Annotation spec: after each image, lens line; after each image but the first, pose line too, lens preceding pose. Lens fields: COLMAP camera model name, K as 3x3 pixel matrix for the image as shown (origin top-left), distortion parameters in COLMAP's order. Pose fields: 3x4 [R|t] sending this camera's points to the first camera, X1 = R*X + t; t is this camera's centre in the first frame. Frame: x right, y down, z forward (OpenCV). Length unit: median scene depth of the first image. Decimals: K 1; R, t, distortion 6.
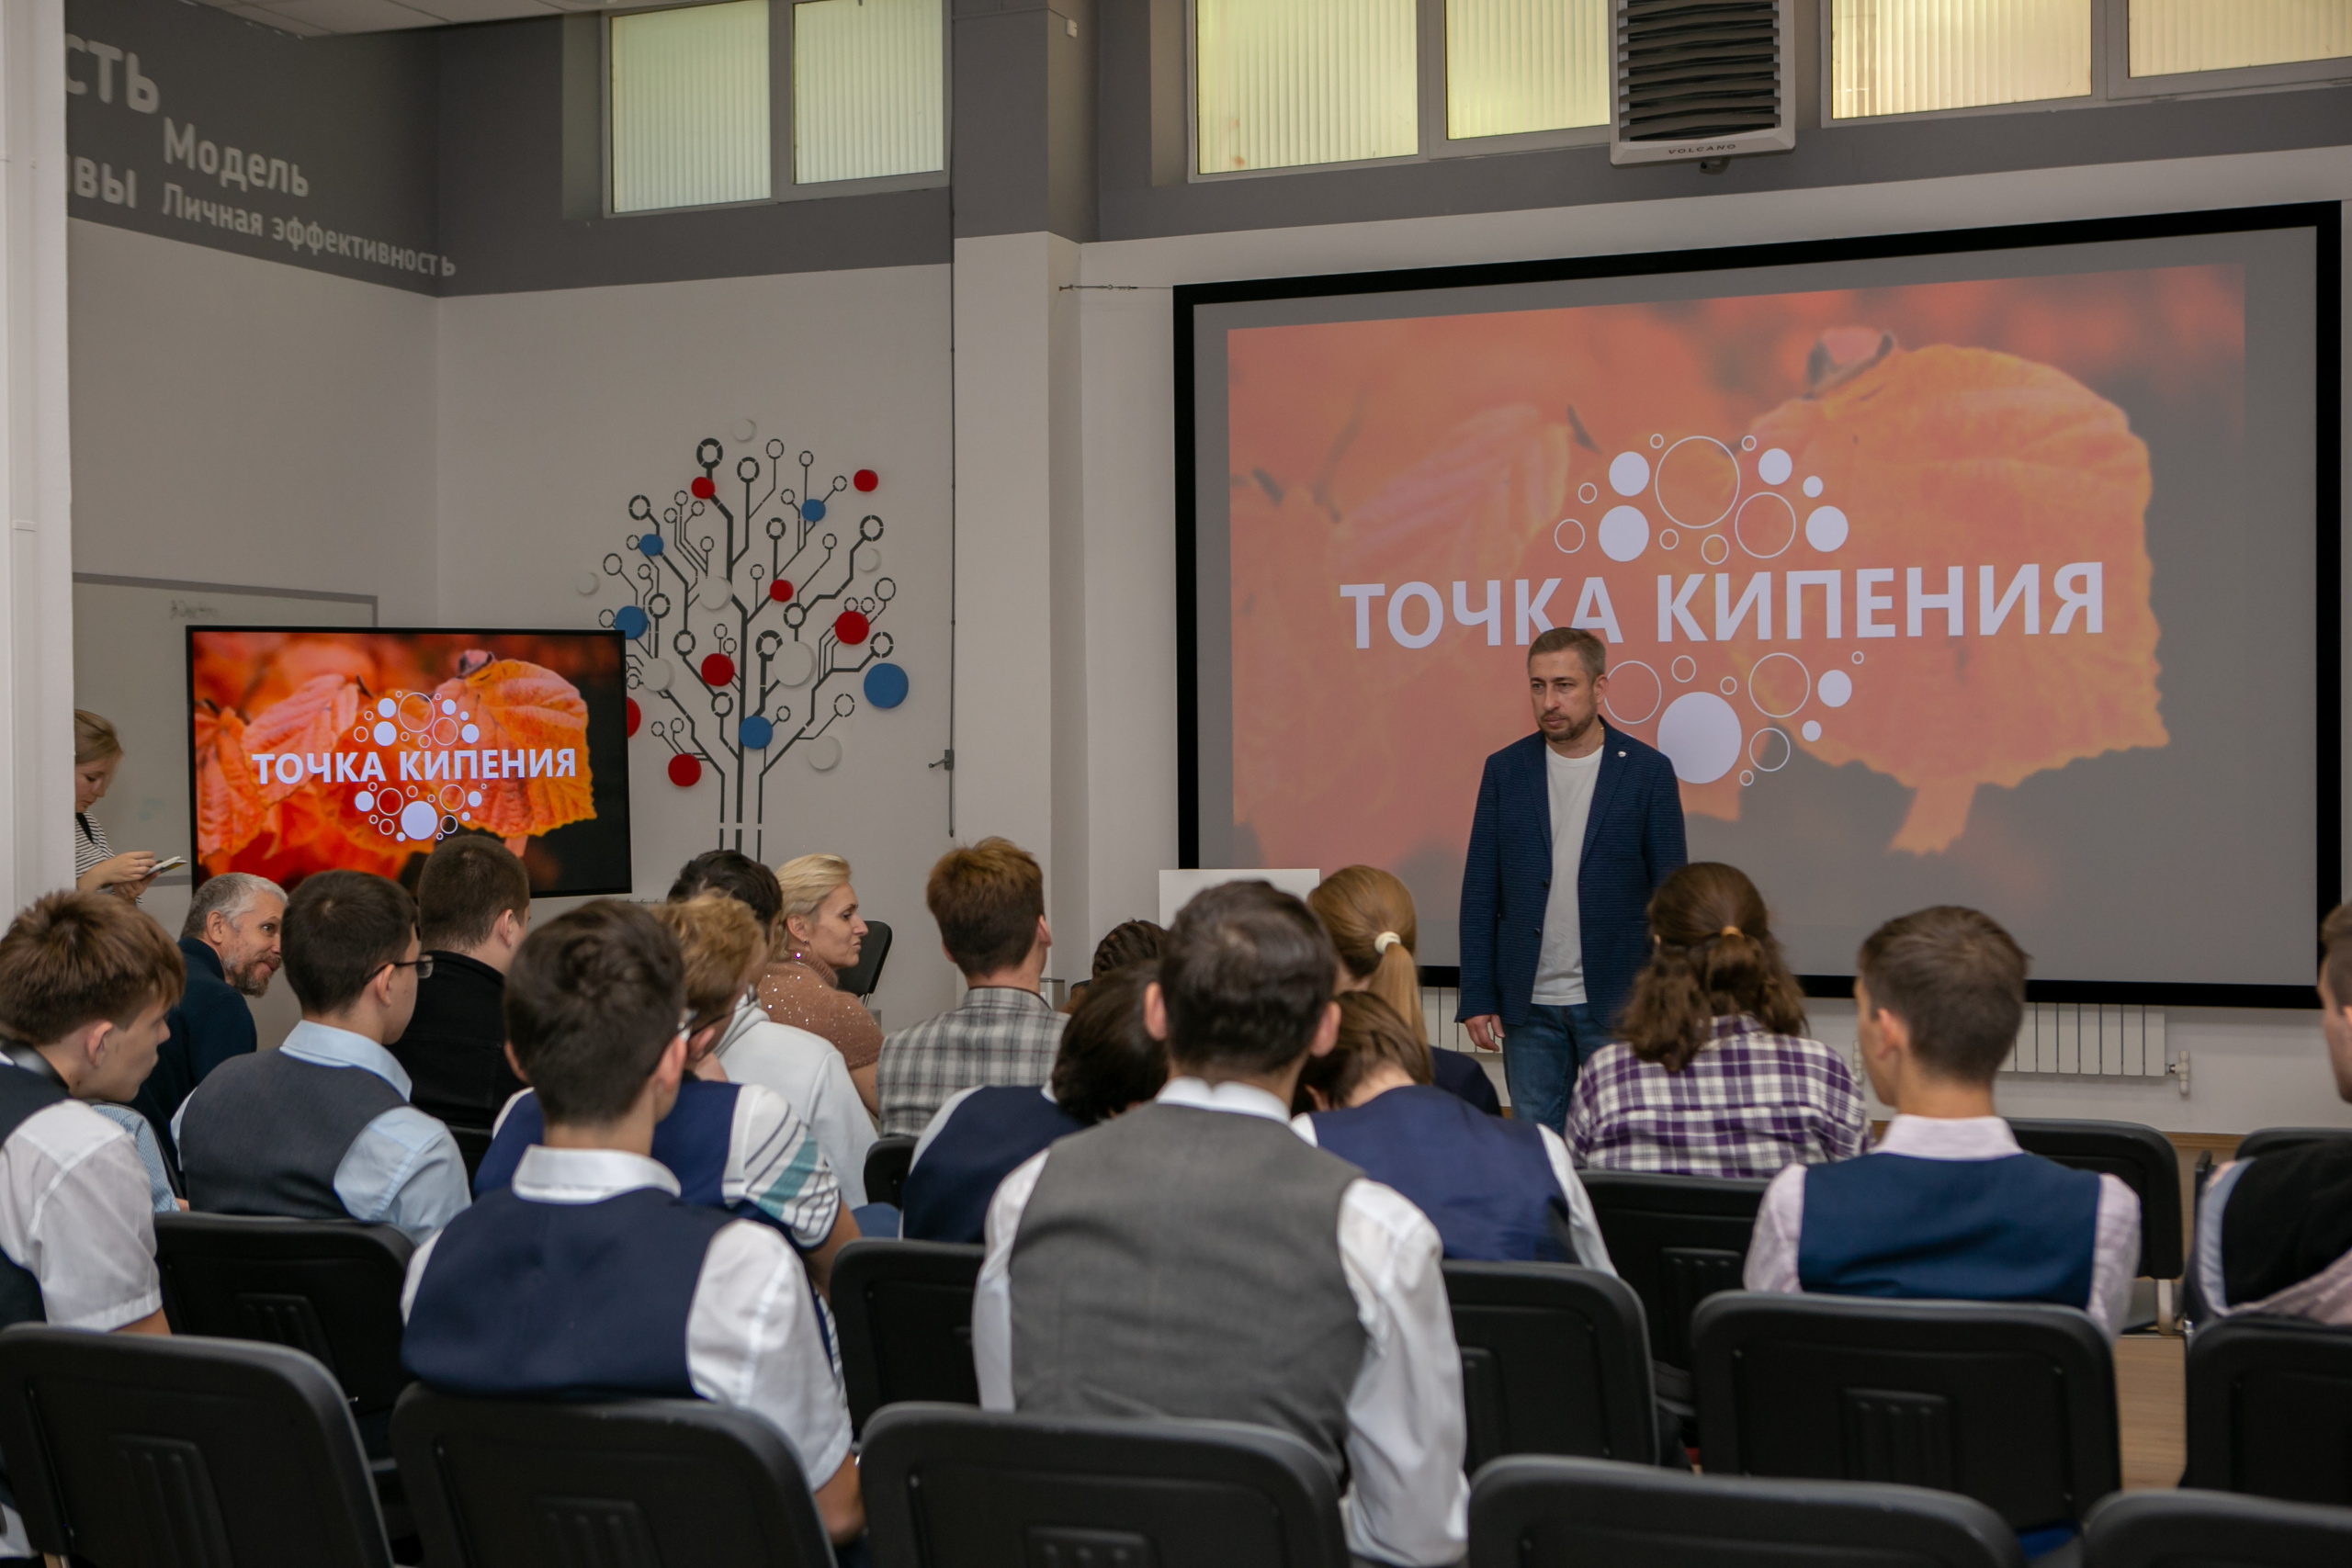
lens RADIAL K [[3001.3, 0, 1176.0], [0, 3001.3, 784.0], [0, 0, 1]] dist [-0.033697, 0.130486]
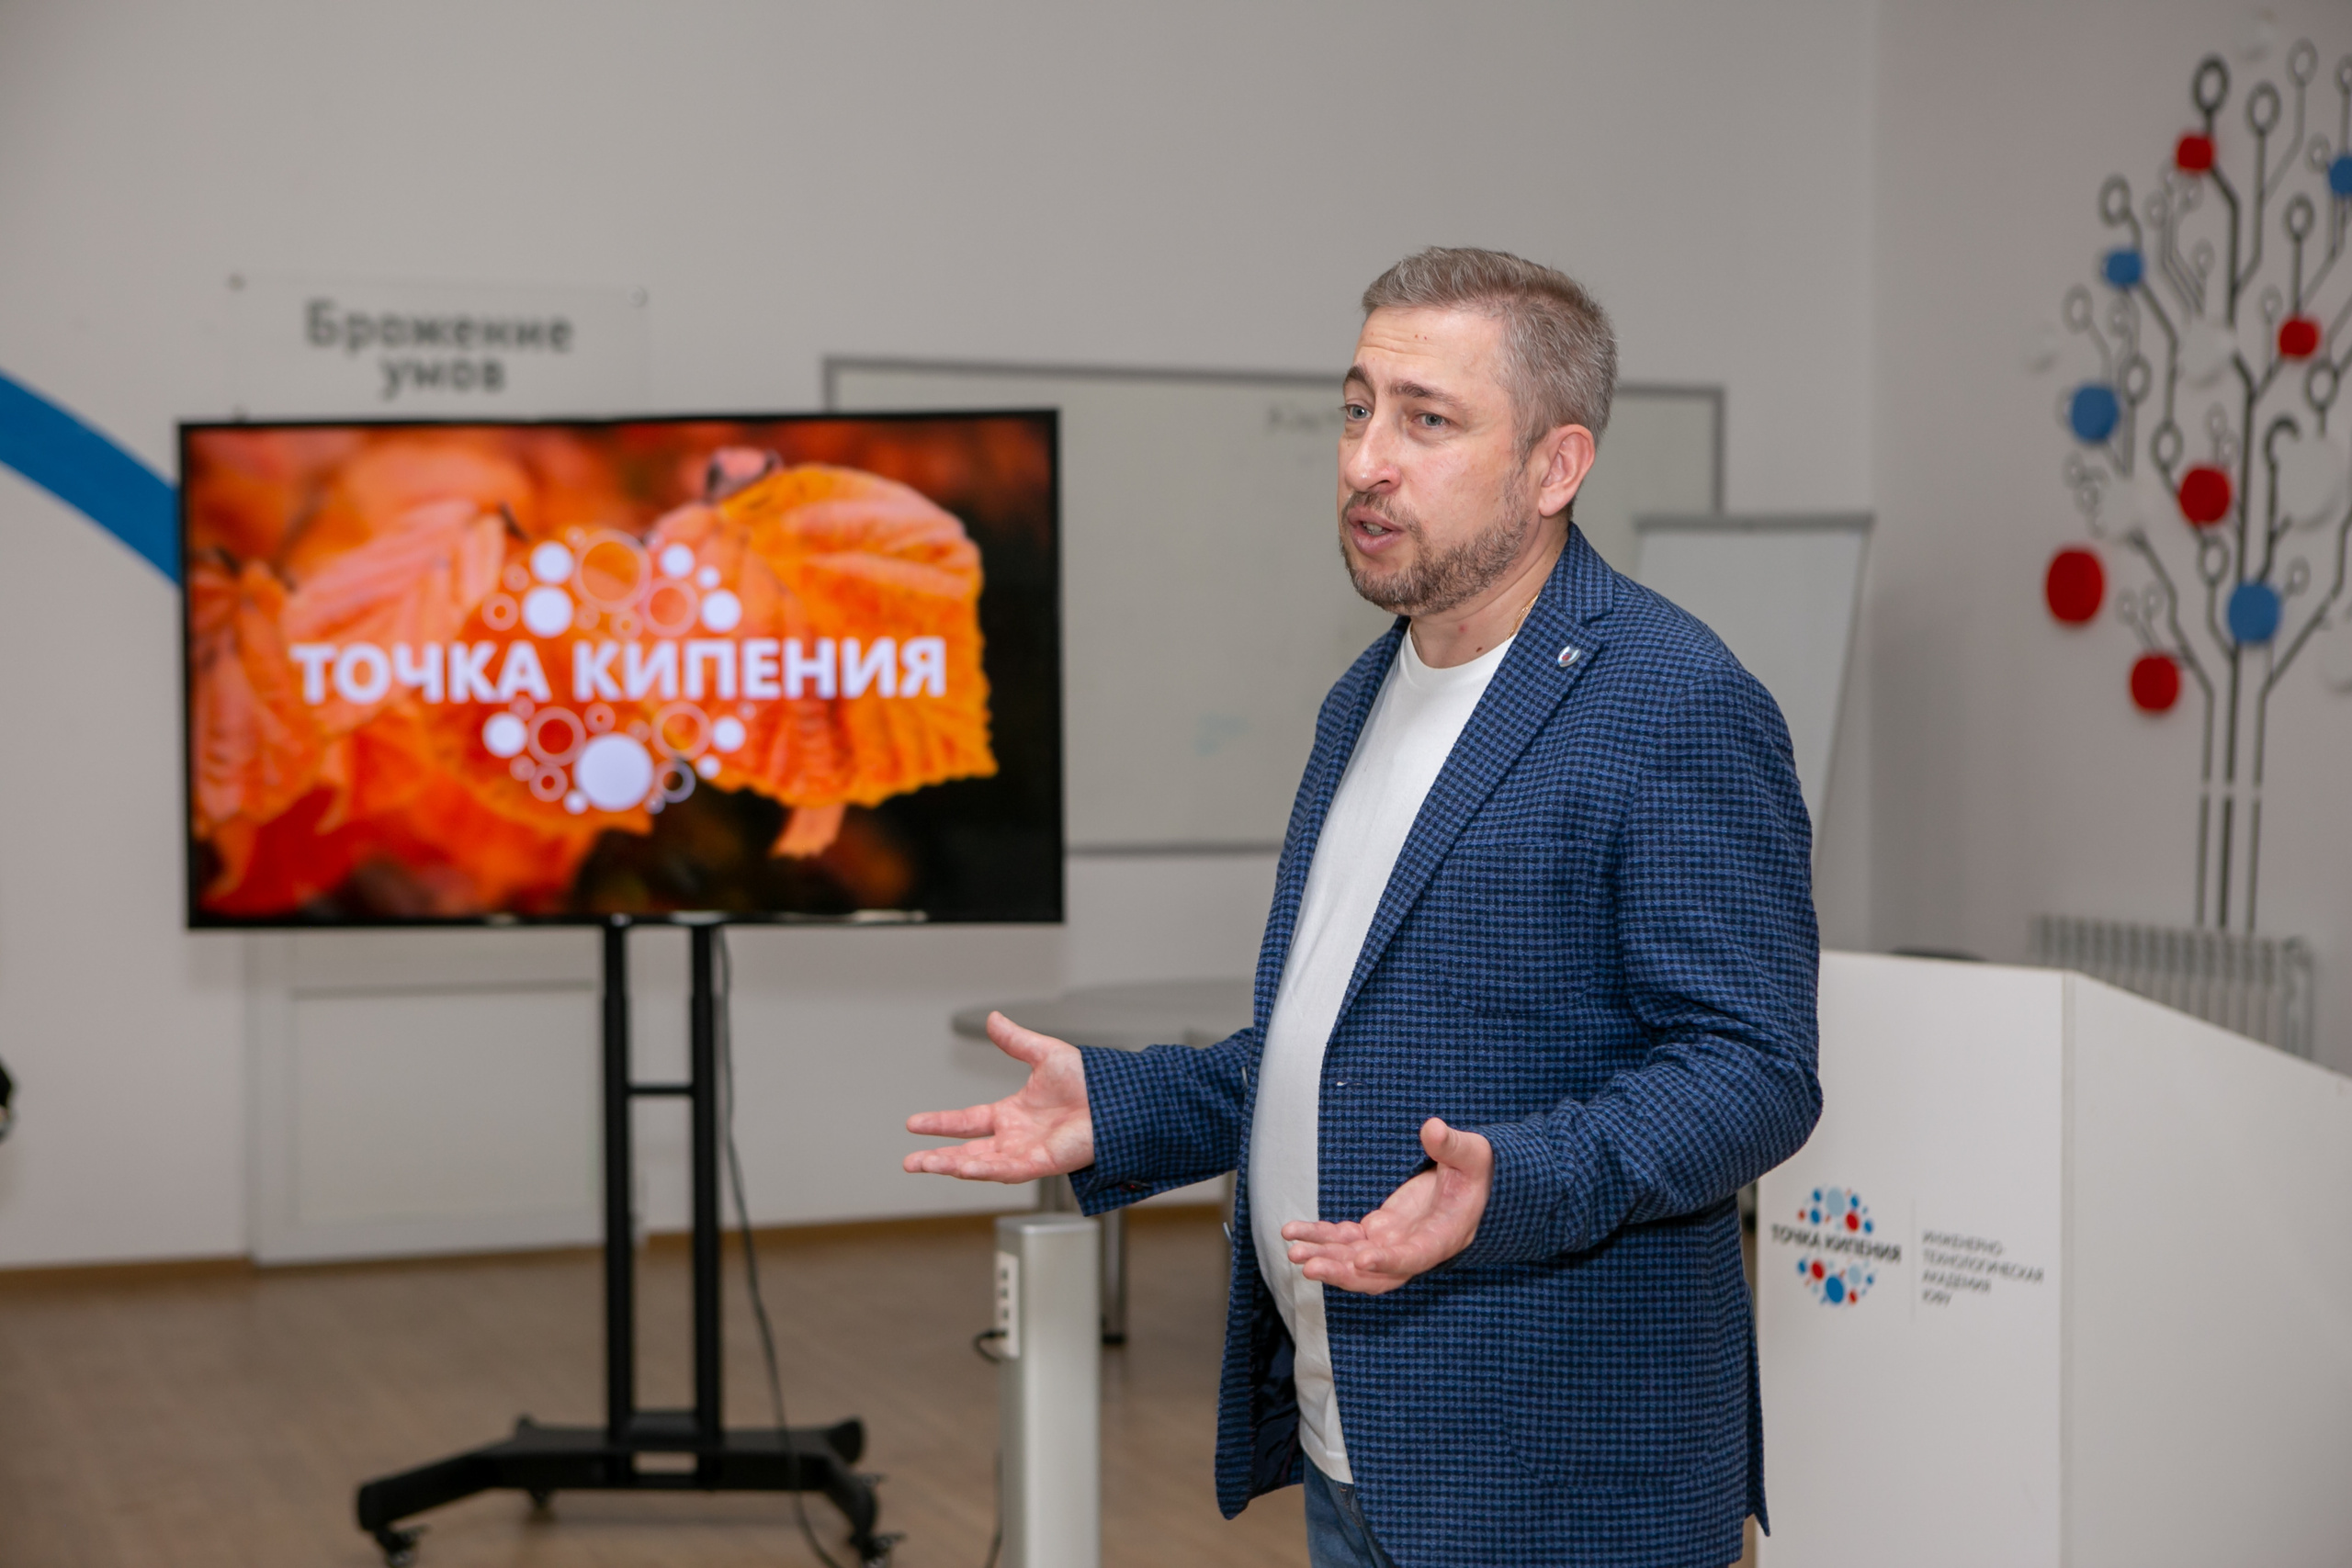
lens RADIAL K [[3757.1, 0, 1176.0], [0, 3757.1, 784.0], [0, 0, 1]] dist [0.081078, -0.043867]
pose [[0.694811, 0.031289, -0.718512, 0.240905], [-0.012789, 0.999433, 0.031154, -0.006392], [0.719079, -0.012457, 0.694817, 0.475764]]
